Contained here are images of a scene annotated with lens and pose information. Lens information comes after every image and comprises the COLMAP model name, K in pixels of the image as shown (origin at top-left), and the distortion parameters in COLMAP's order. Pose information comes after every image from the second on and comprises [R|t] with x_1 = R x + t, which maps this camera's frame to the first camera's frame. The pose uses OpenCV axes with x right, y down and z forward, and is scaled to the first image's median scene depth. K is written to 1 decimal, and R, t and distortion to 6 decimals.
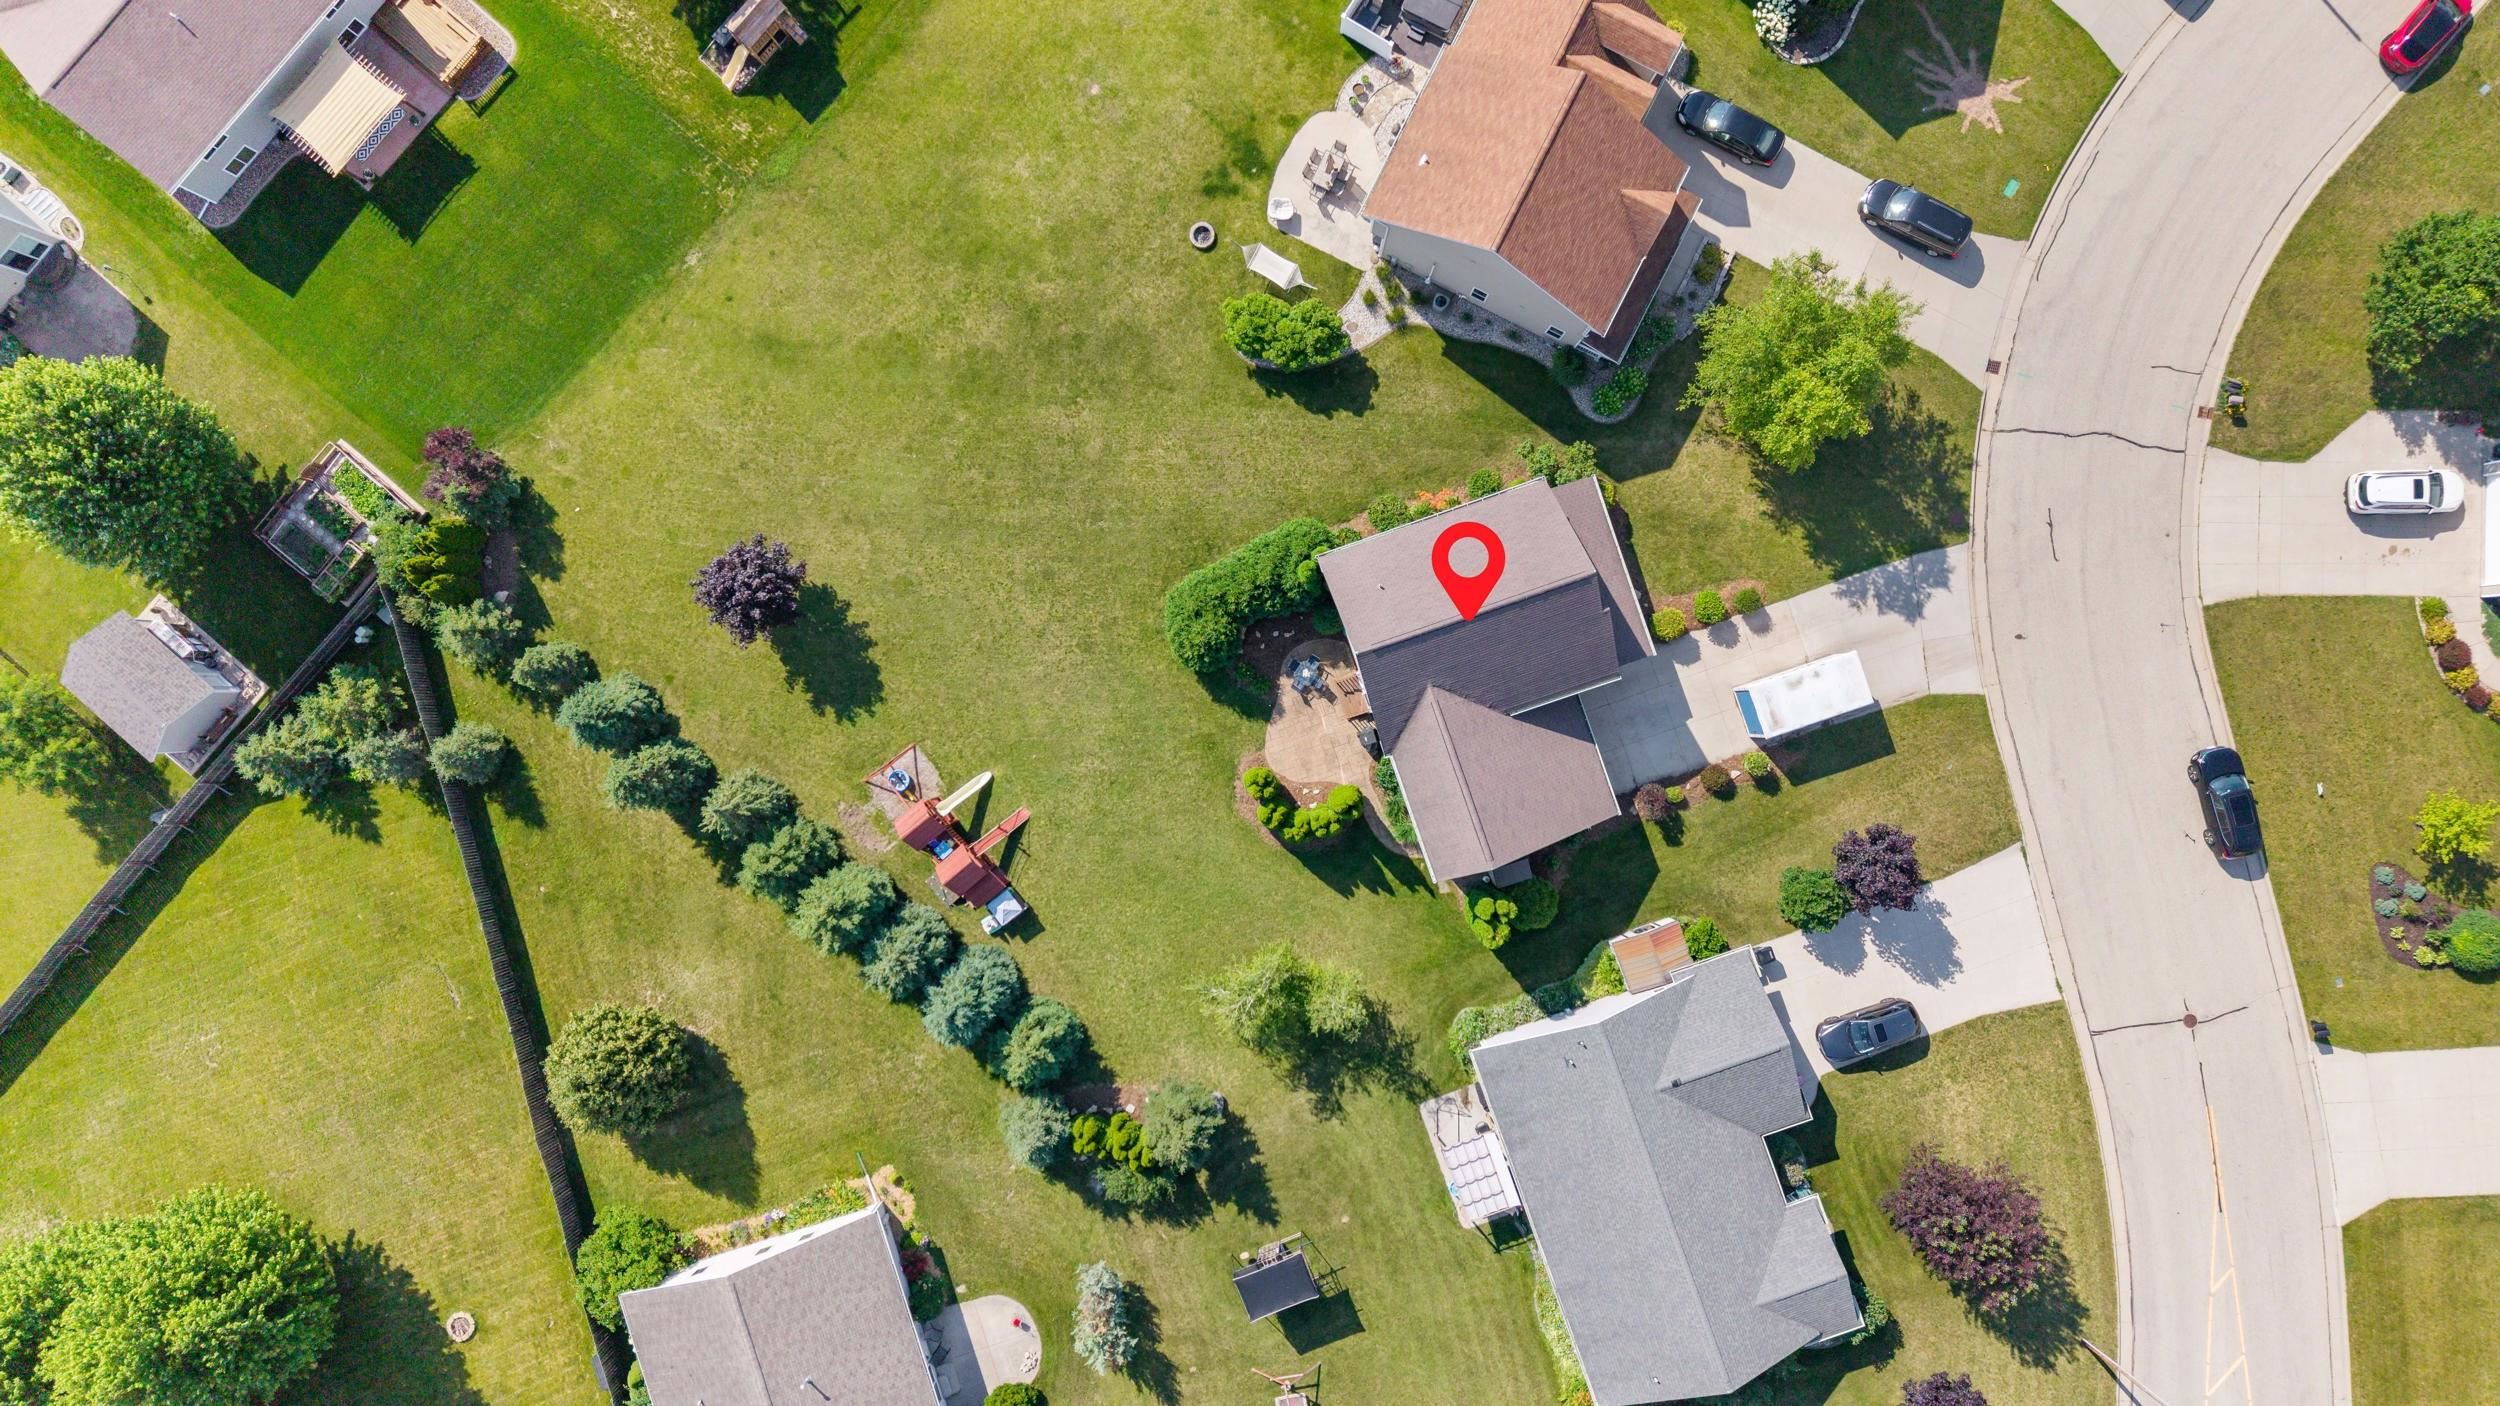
lens RADIAL K [[1685.0, 0, 1233.8], [0, 1685.0, 691.1], [0, 0, 1]] dist [0.004141, -0.004703]
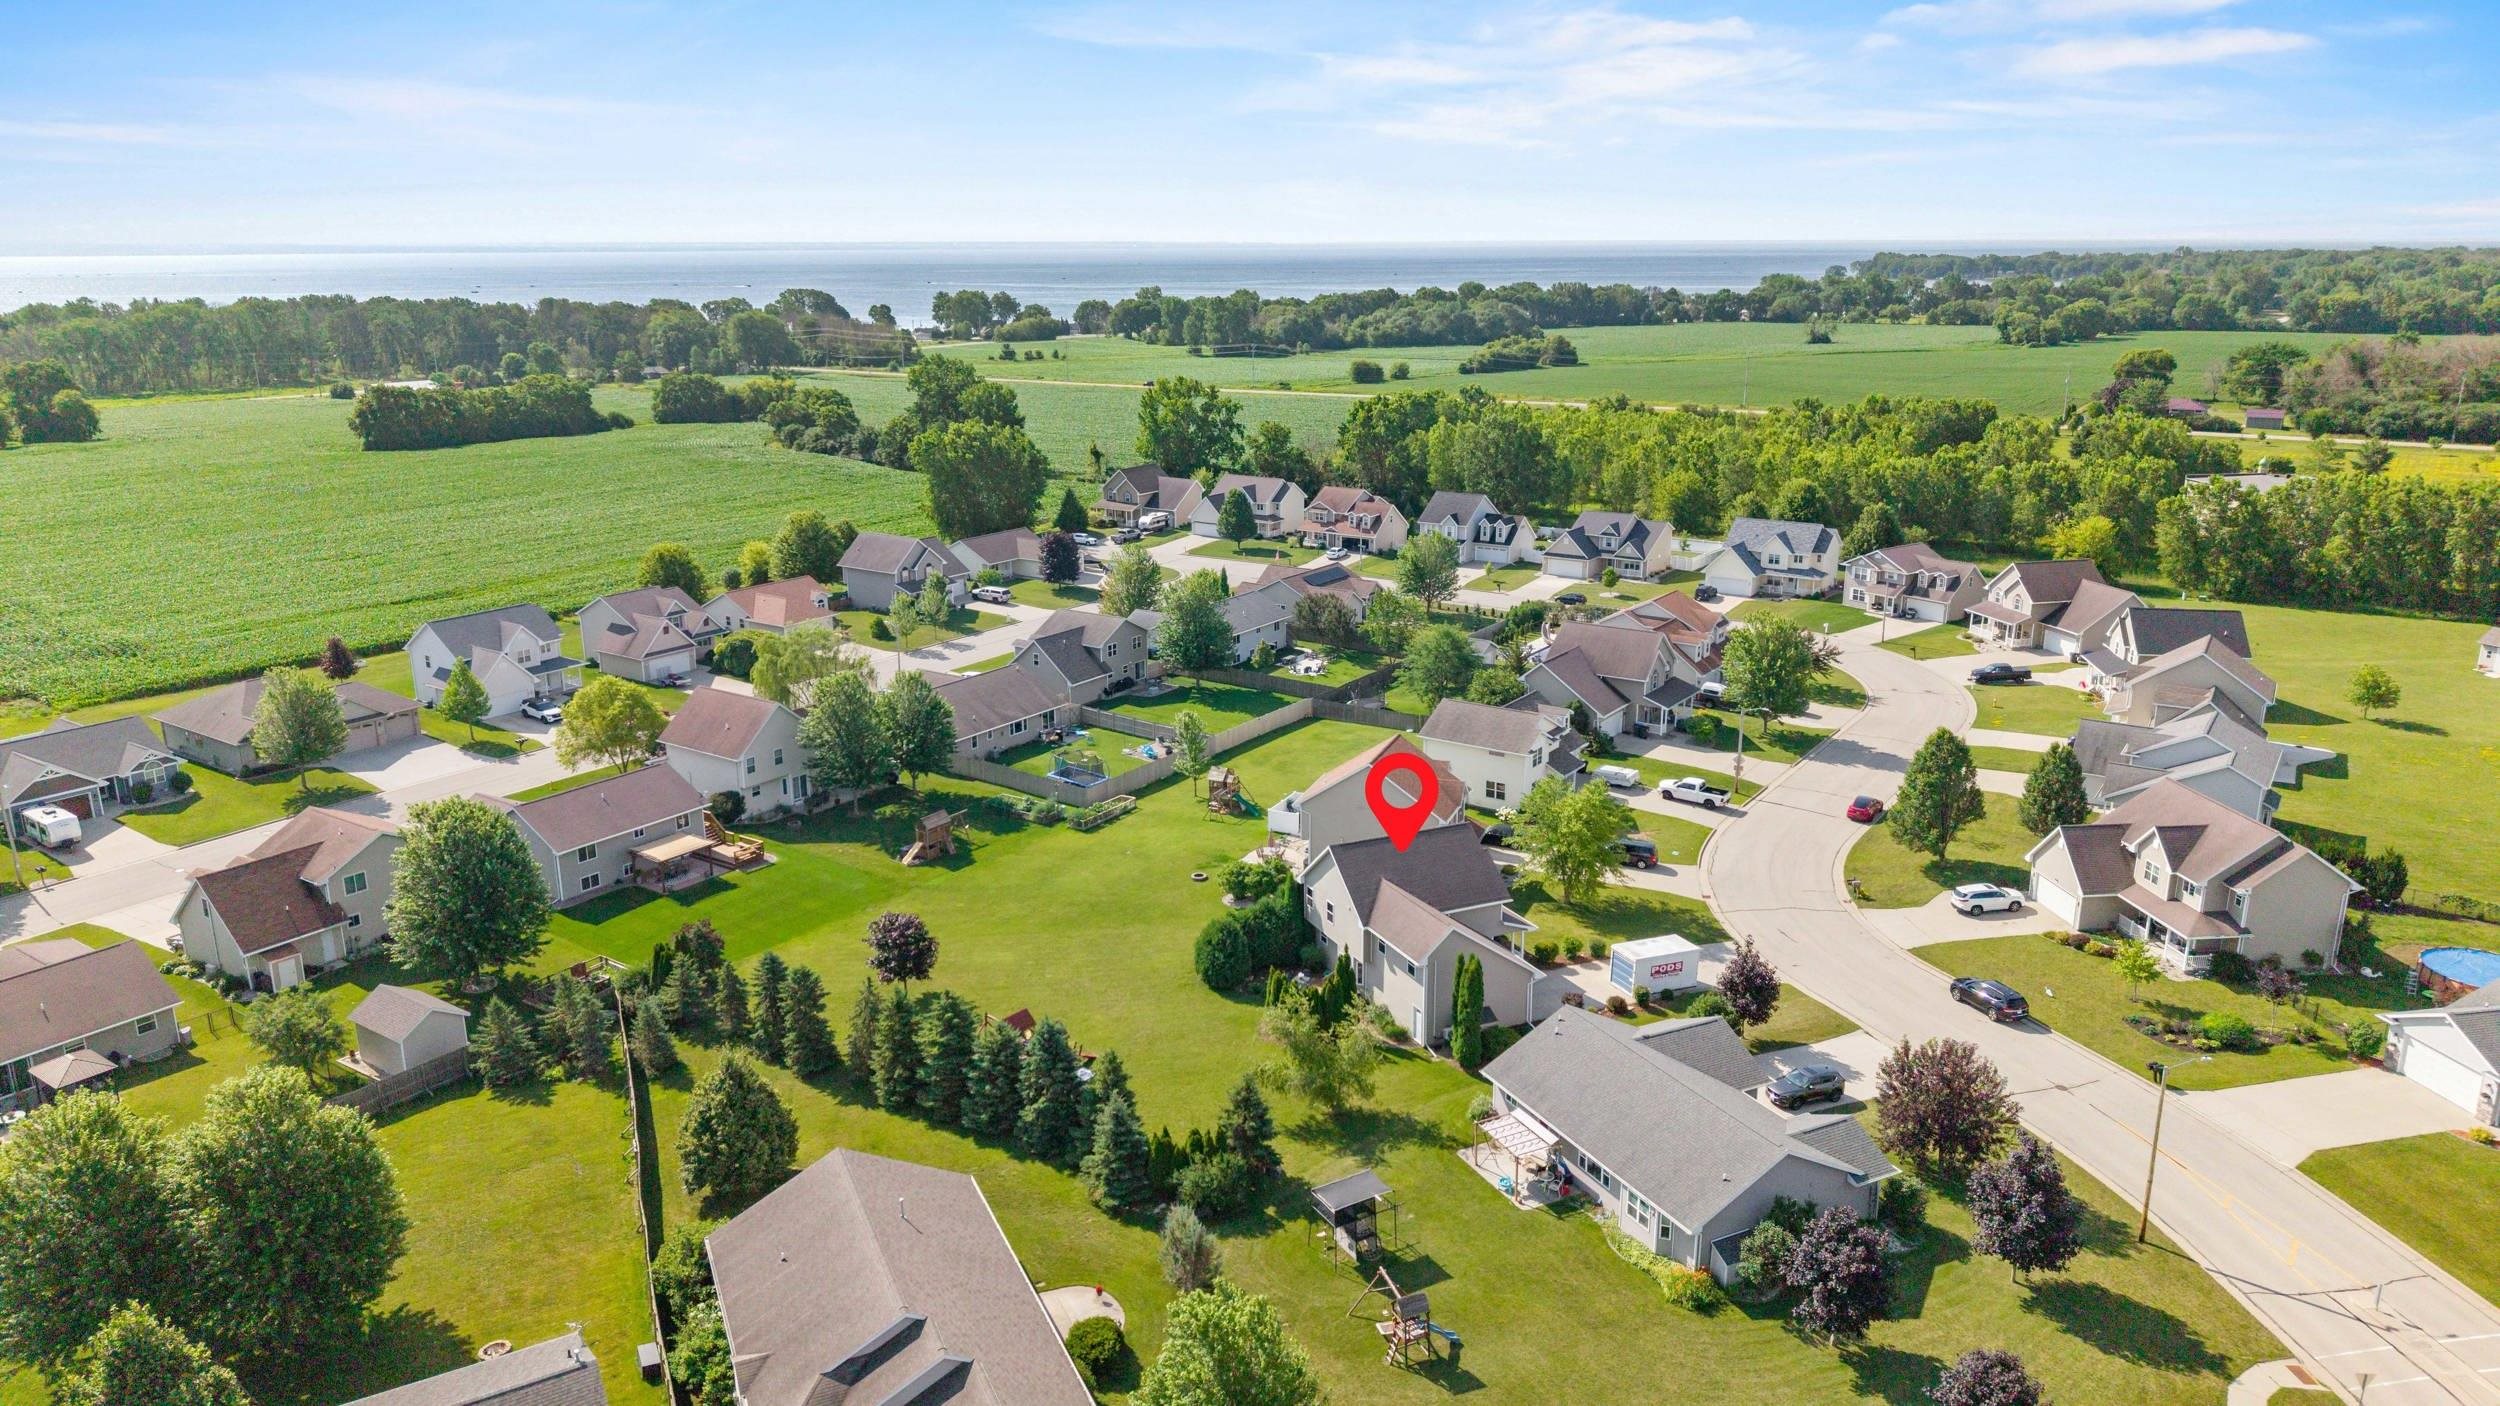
lens RADIAL K [[1685.0, 0, 1233.8], [0, 1685.0, 691.1], [0, 0, 1]] dist [0.004141, -0.004703]
pose [[0.995017, -0.012686, 0.098899, -0.142251], [0.098779, 0.260578, -0.960386, 1.216842], [-0.013587, 0.965370, 0.260532, 0.411645]]
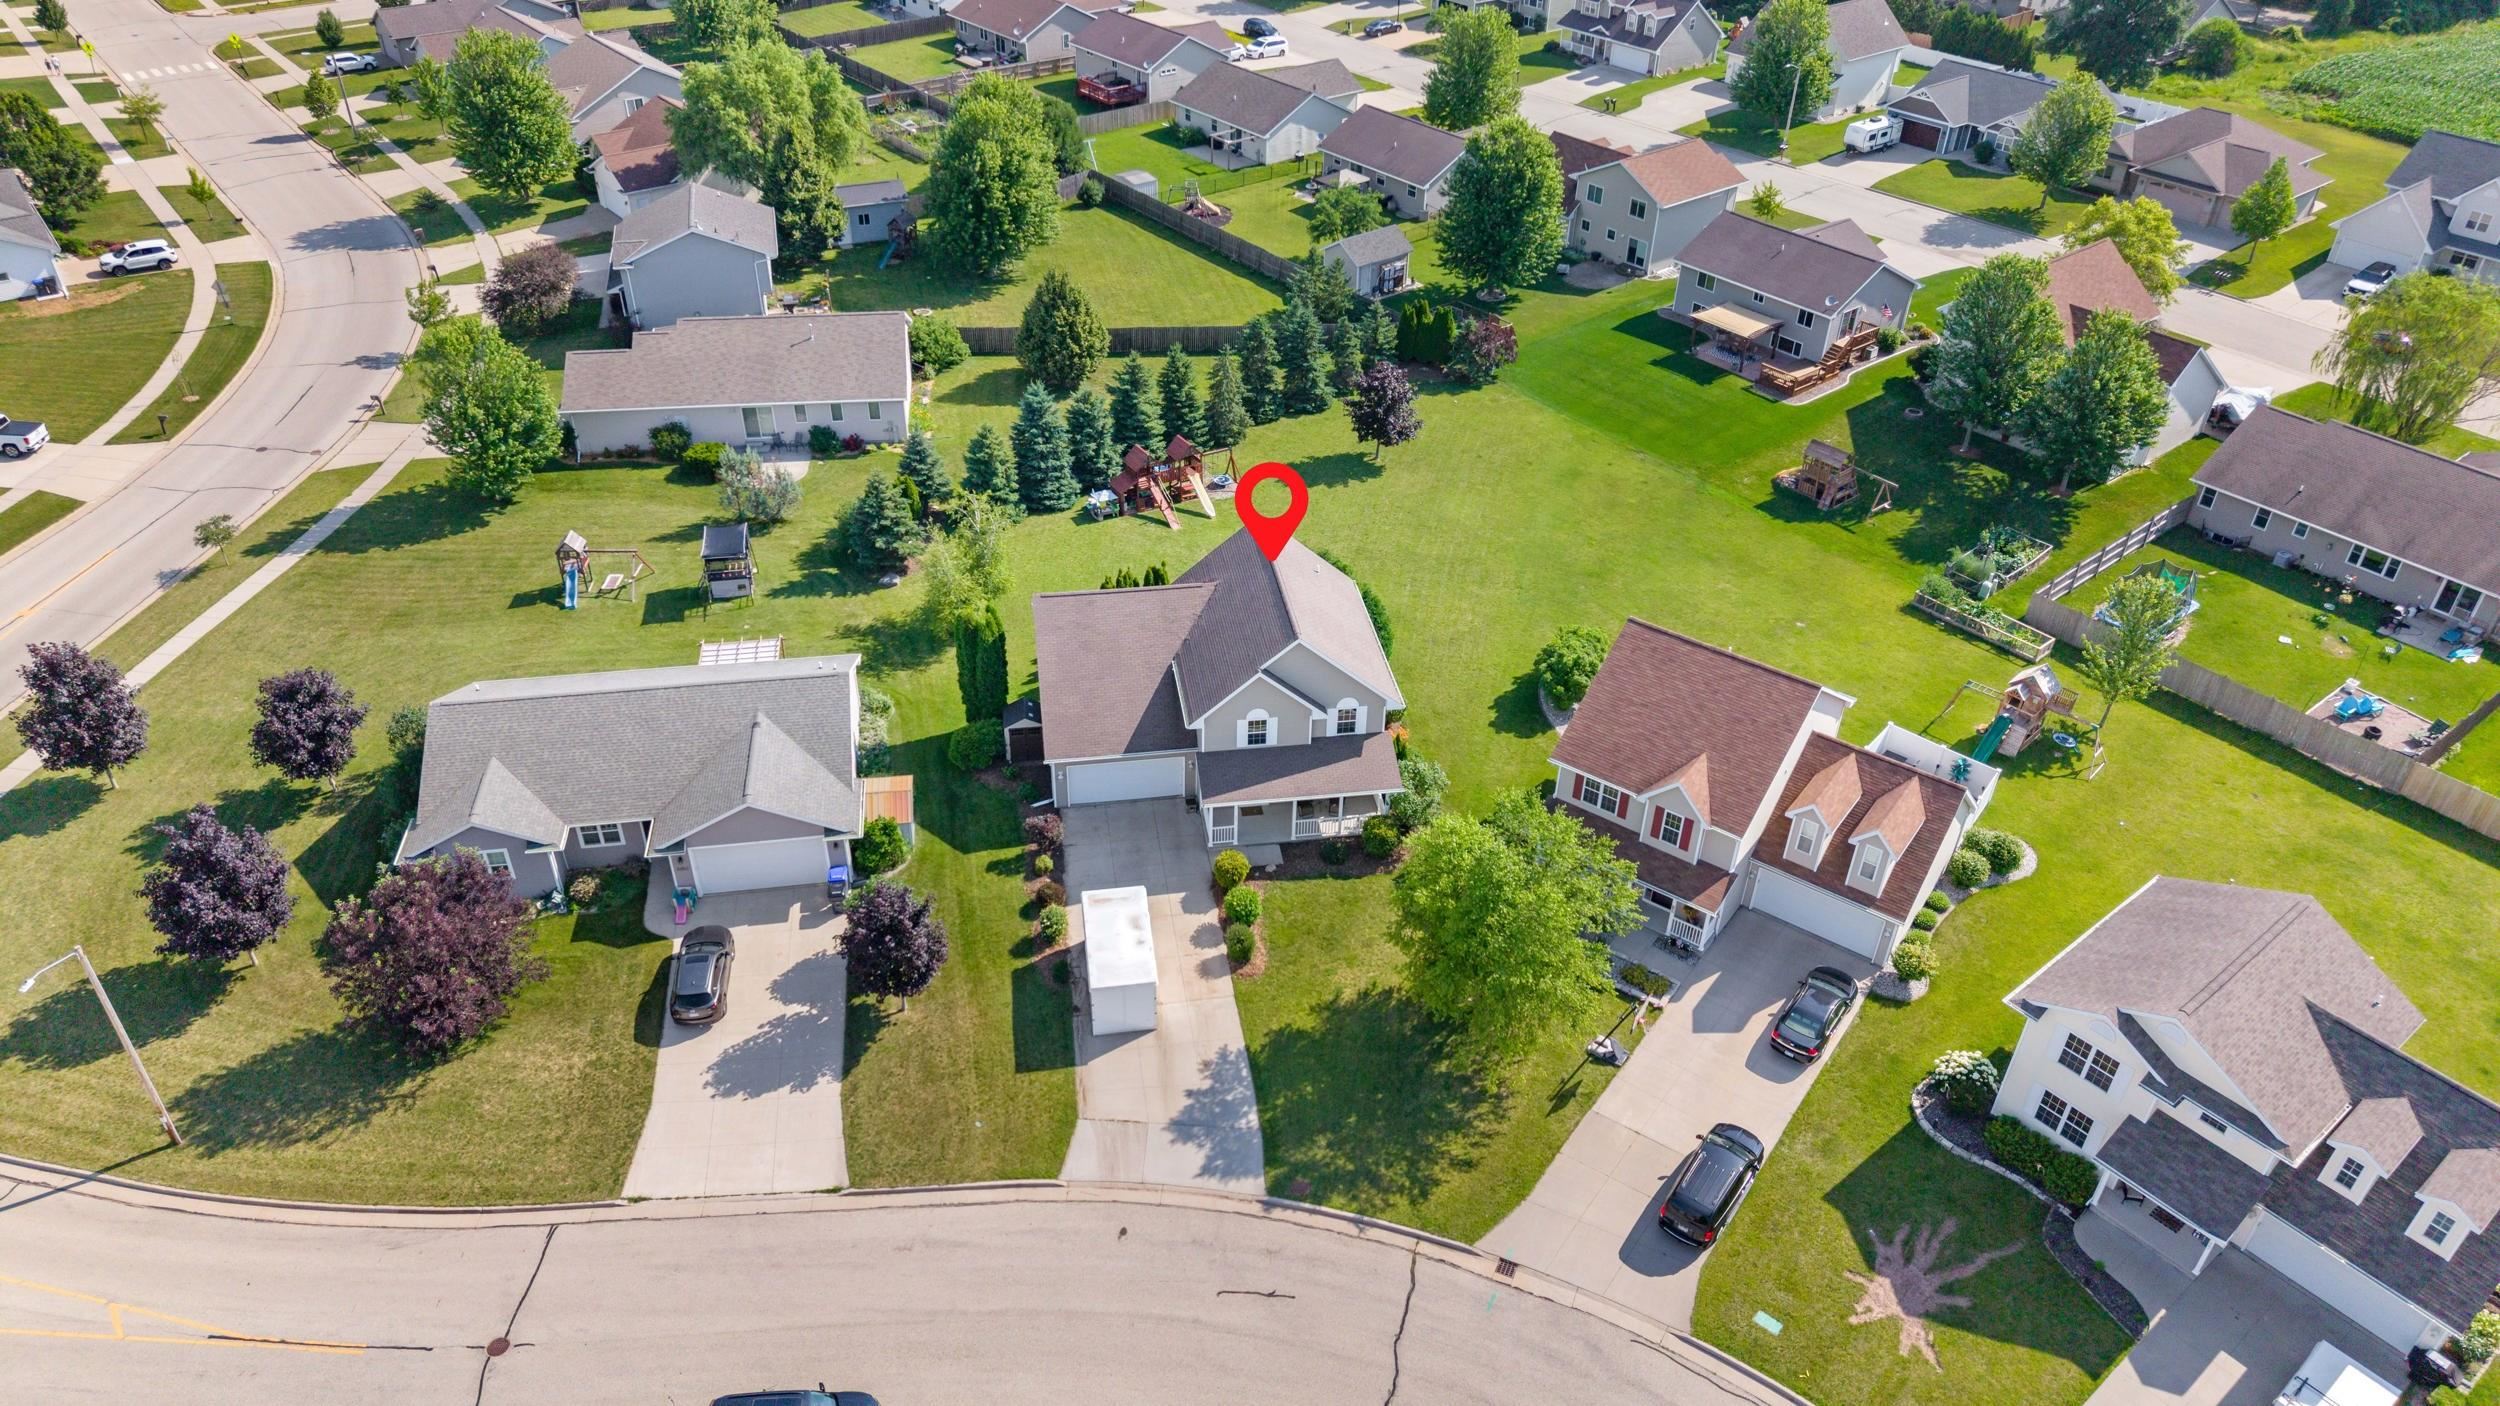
lens RADIAL K [[1685.0, 0, 1233.8], [0, 1685.0, 691.1], [0, 0, 1]] dist [0.004141, -0.004703]
pose [[-0.182865, 0.565699, -0.804080, 0.904431], [-0.983002, -0.118834, 0.139952, -0.151606], [-0.016382, 0.816004, 0.577814, 0.402662]]
